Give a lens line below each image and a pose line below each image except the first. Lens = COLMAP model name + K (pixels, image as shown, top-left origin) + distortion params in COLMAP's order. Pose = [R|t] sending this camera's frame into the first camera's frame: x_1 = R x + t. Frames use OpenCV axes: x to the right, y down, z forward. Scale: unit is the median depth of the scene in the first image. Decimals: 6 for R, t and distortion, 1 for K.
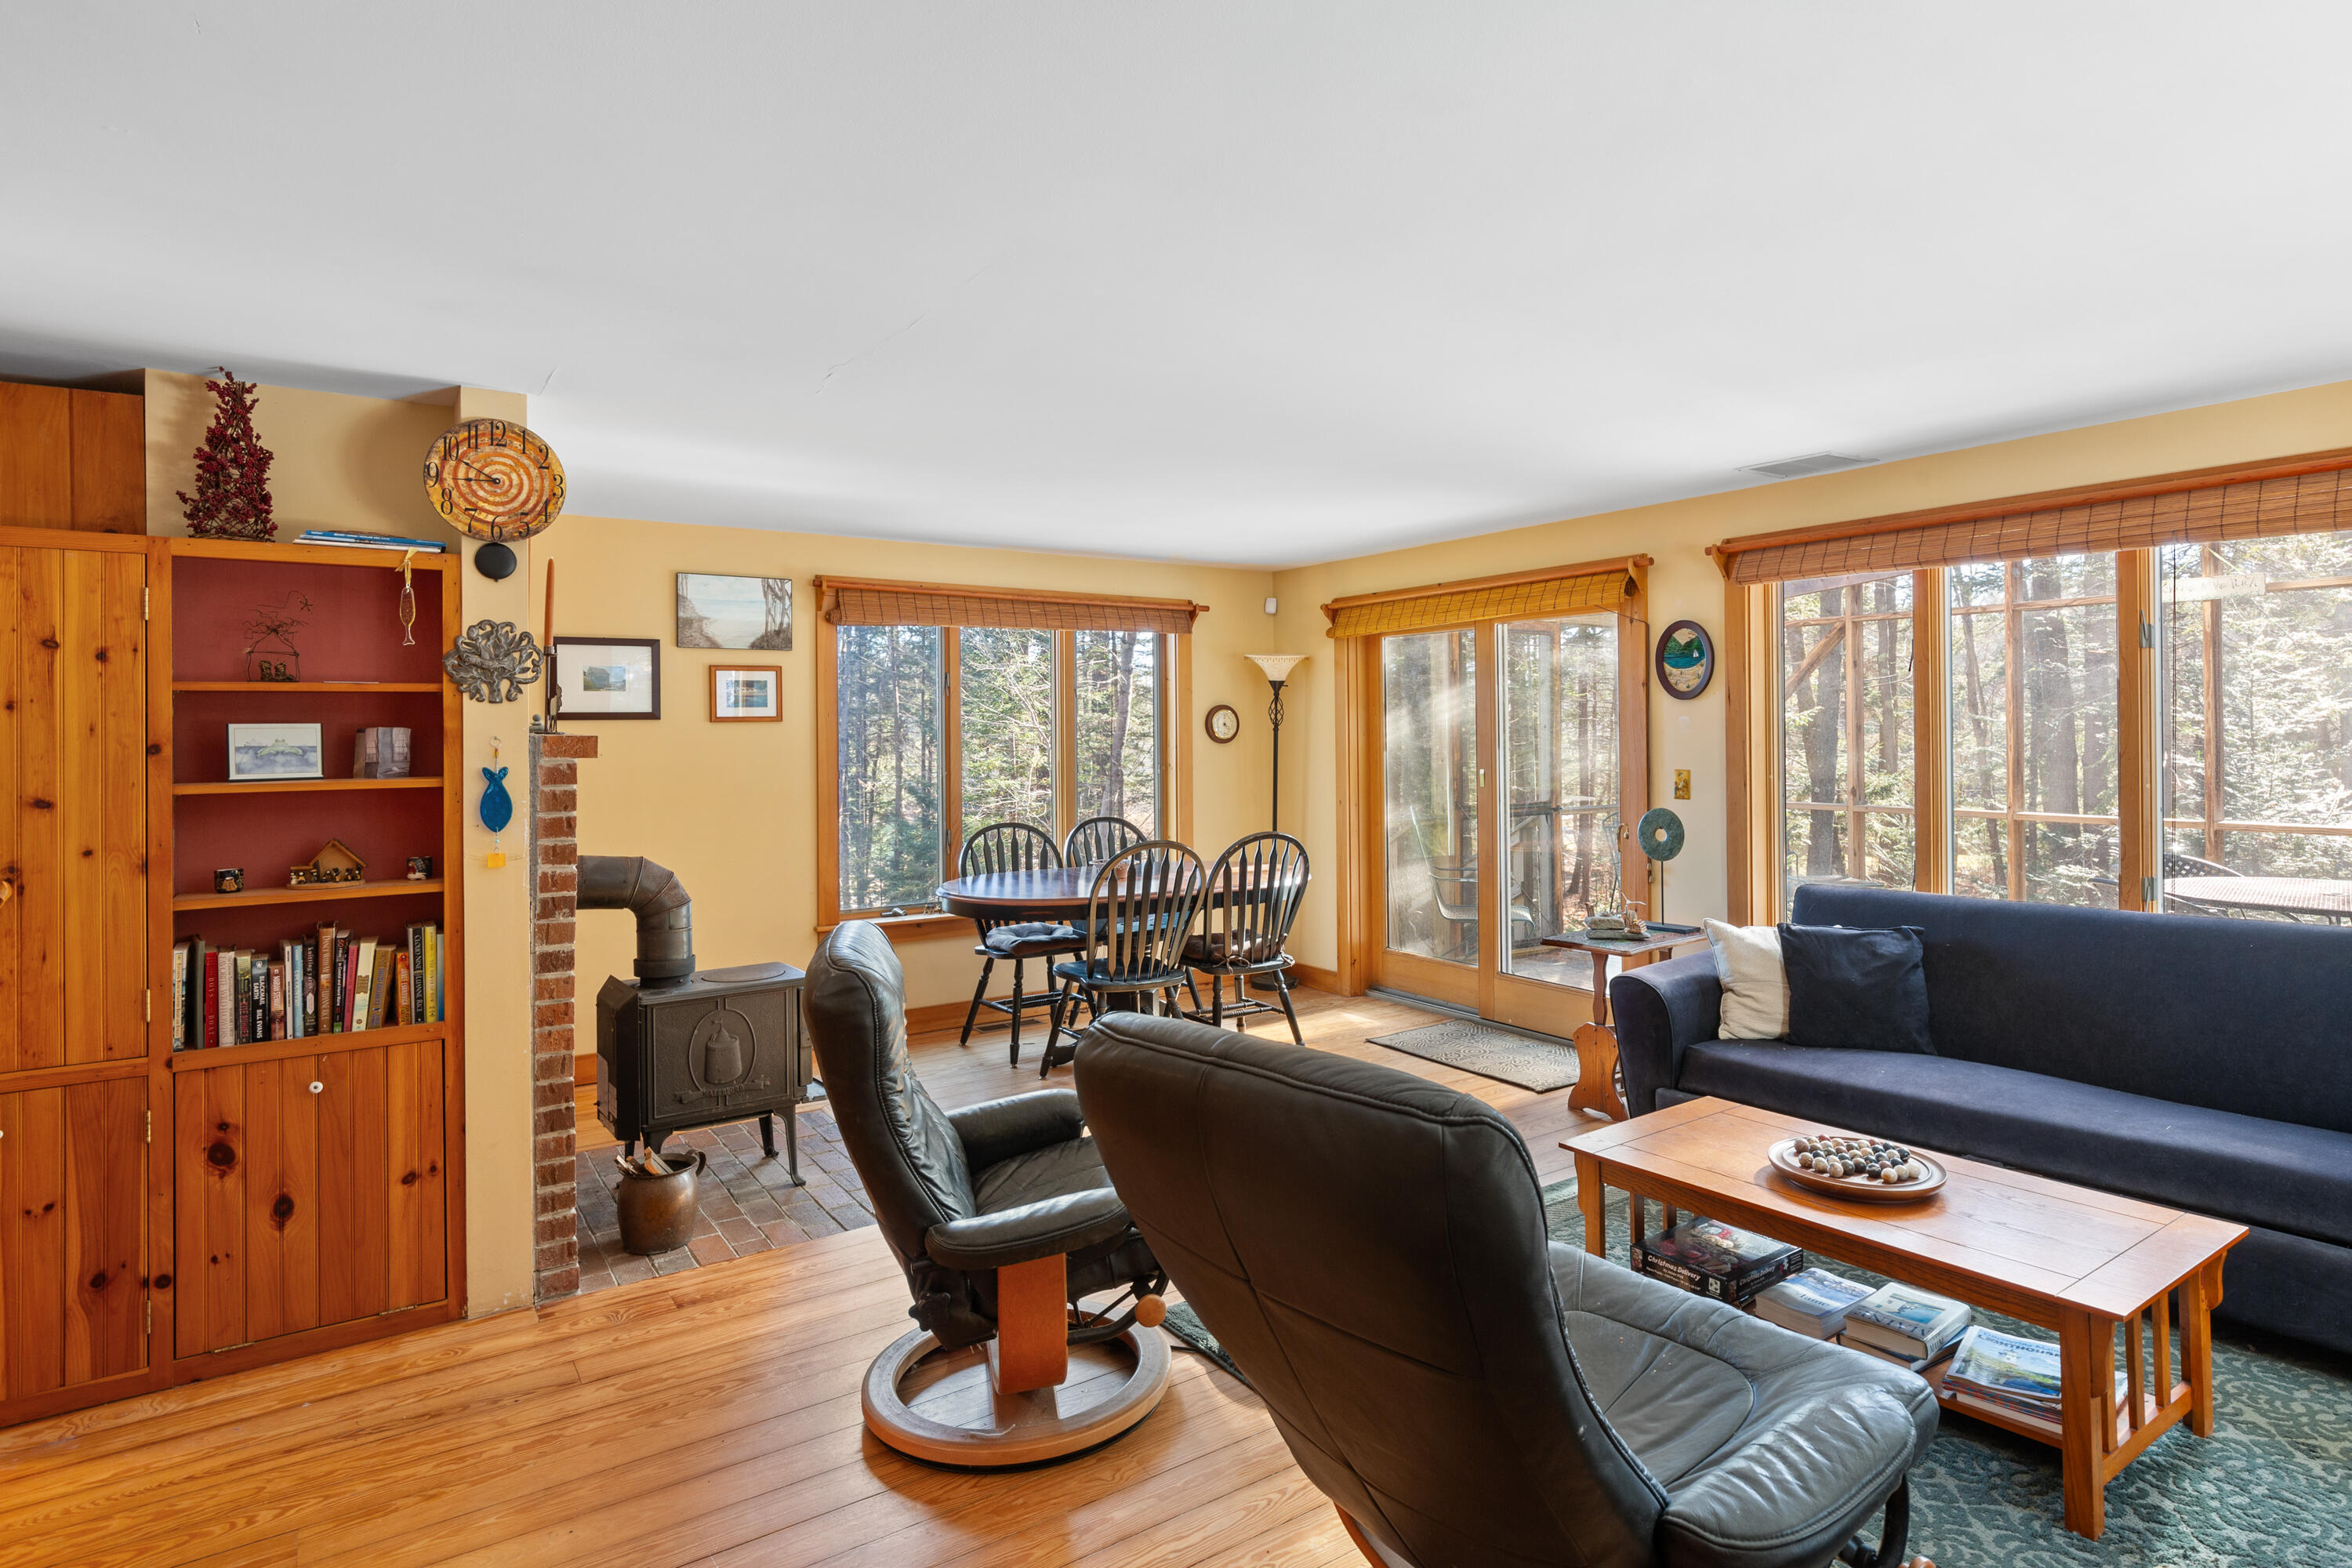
lens RADIAL K [[1231.5, 0, 1180.2], [0, 1231.5, 731.1], [0, 0, 1]] dist [0.019502, 0.001366]
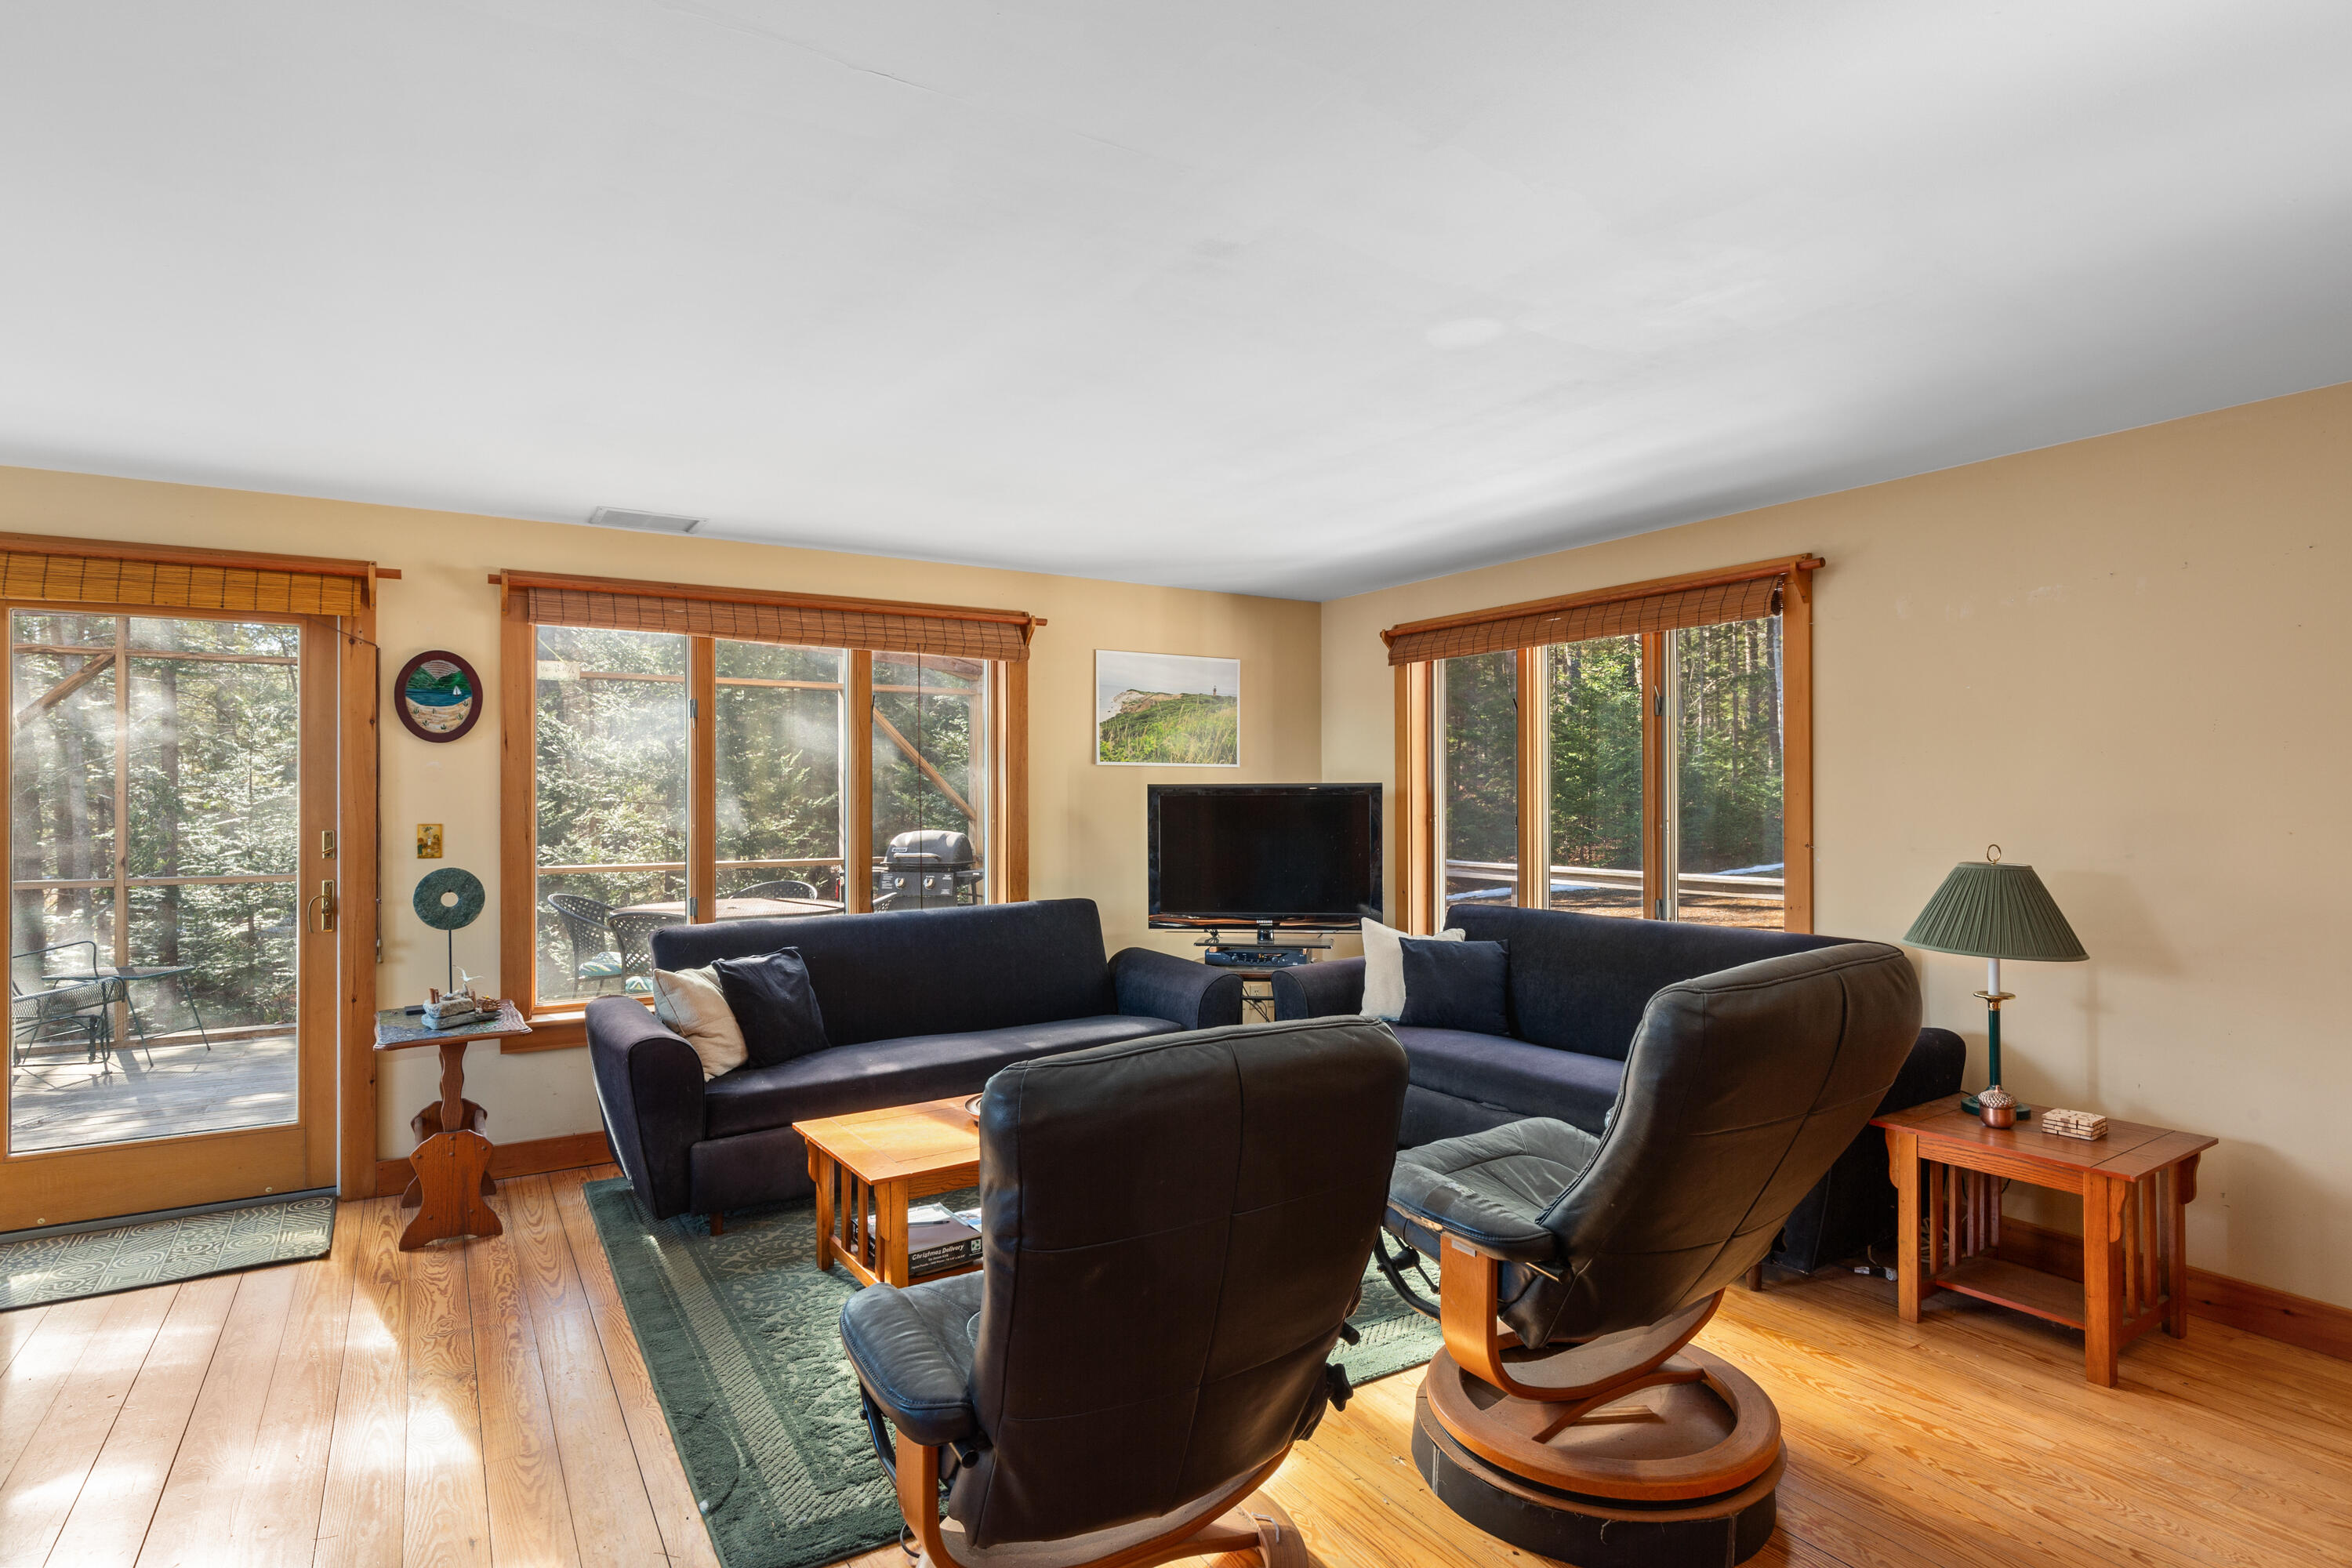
lens RADIAL K [[1251.9, 0, 1176.0], [0, 1251.9, 784.0], [0, 0, 1]] dist [0.000781, 0.000288]
pose [[0.060915, 0.004984, 0.998131, -0.437021], [-0.005677, 0.999973, -0.004646, 0.004649], [-0.998127, -0.005383, 0.060942, 0.436217]]
